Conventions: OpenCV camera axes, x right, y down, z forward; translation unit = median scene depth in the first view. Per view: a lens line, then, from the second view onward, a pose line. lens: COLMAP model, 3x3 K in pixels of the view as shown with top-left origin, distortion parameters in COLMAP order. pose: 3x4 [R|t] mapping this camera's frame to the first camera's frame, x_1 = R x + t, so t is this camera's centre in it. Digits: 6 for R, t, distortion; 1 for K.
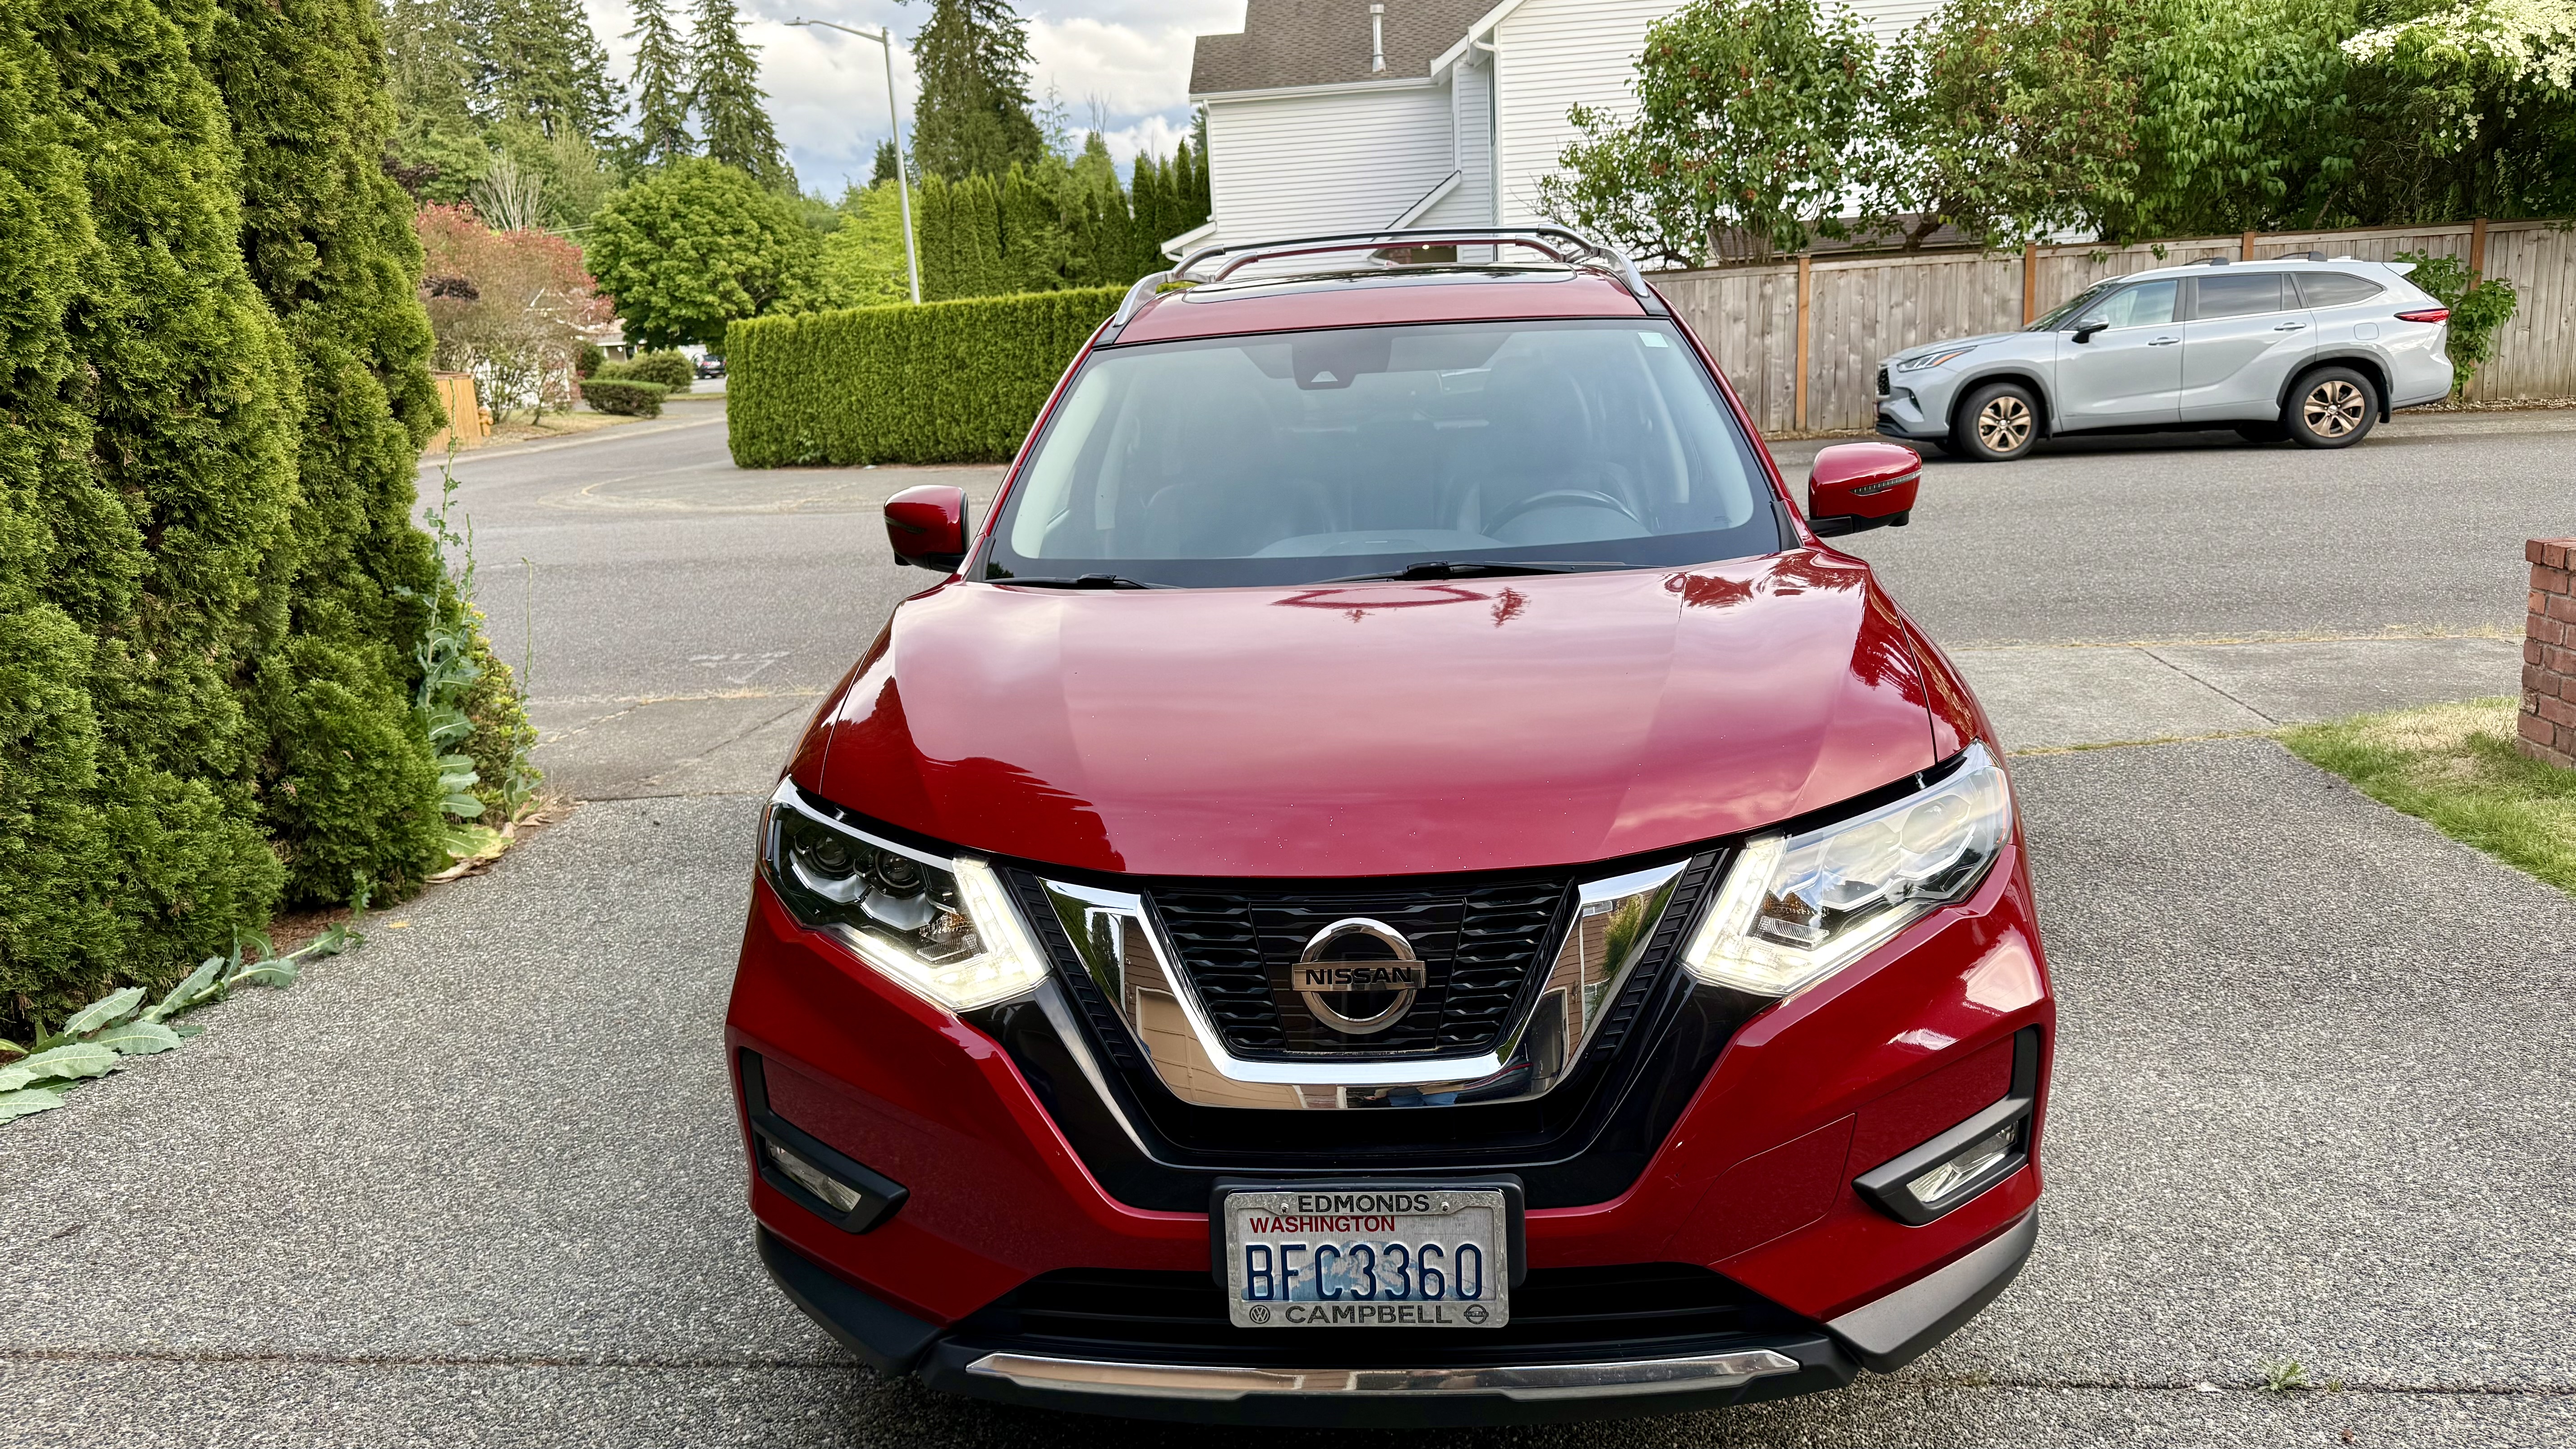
lens RADIAL K [[1822.4, 0, 1281.3], [0, 1822.4, 715.4], [0, 0, 1]] dist [0.059552, -0.065959]
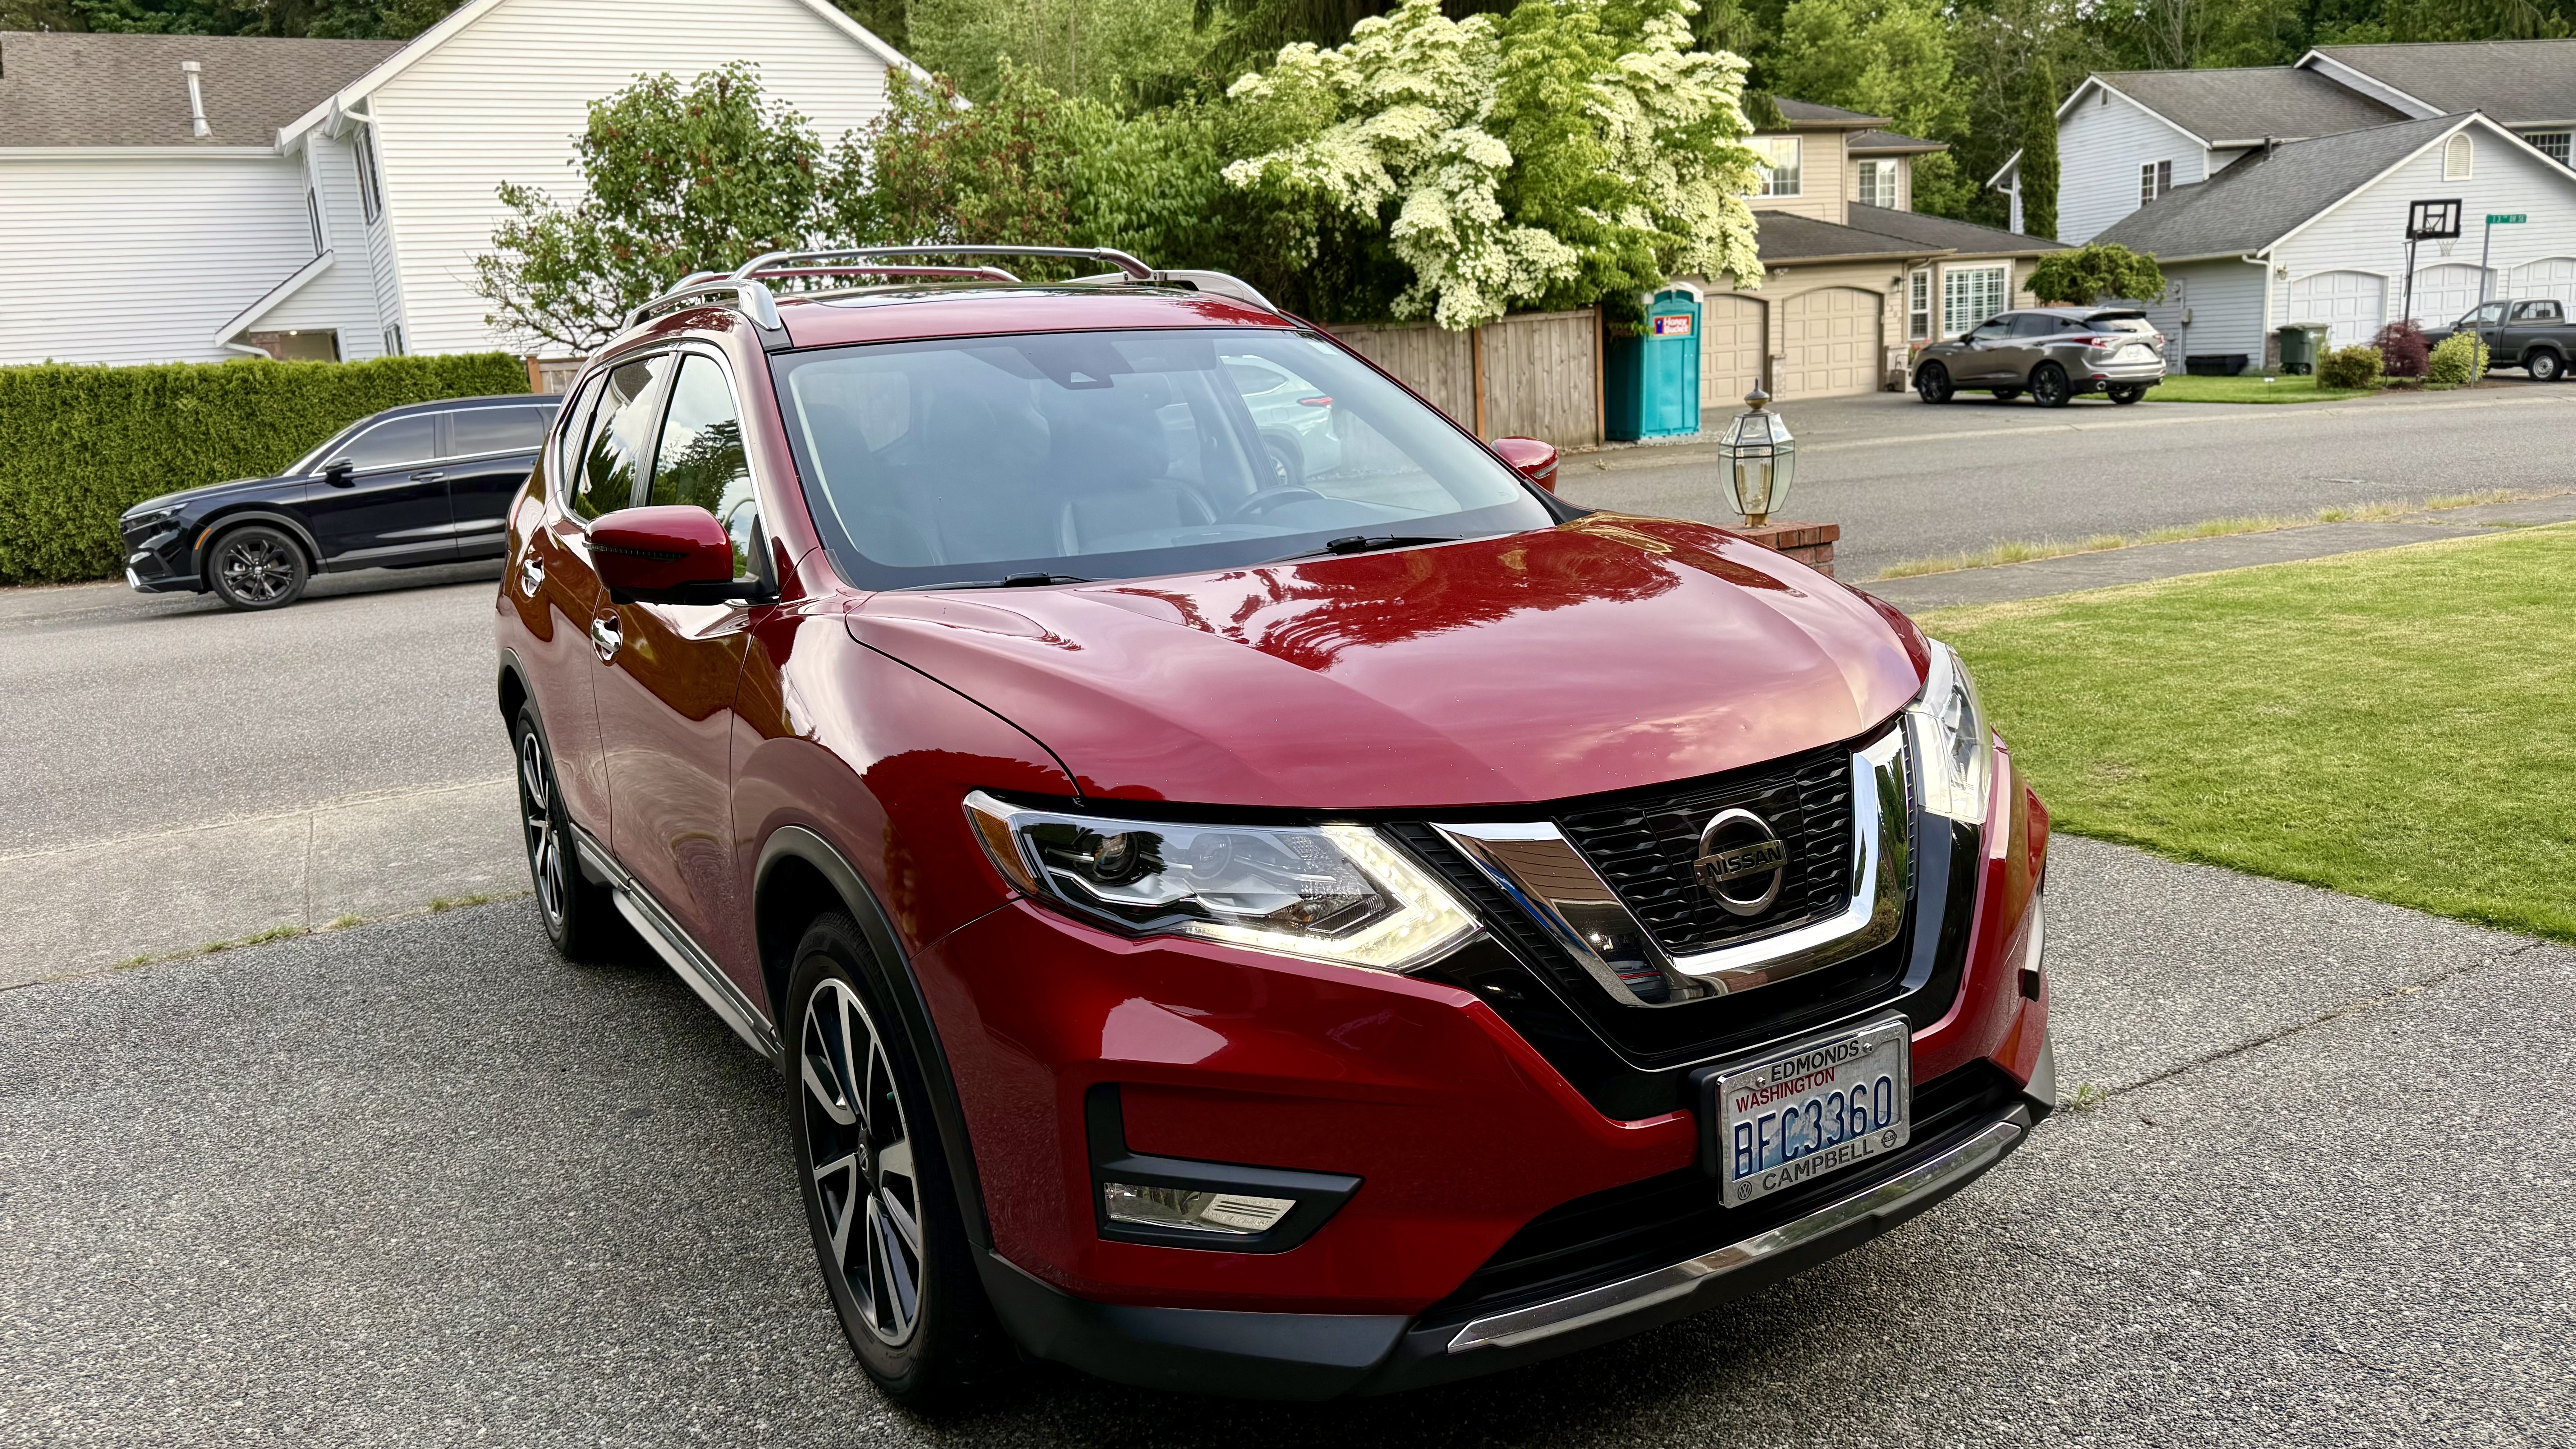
lens RADIAL K [[1824.7, 0, 1283.7], [0, 1824.7, 767.1], [0, 0, 1]] dist [0.041888, -0.070551]
pose [[0.822875, -0.117128, 0.556020, -0.344356], [0.132658, 0.991084, 0.012450, 0.017422], [-0.552521, 0.063516, 0.831075, 0.115135]]
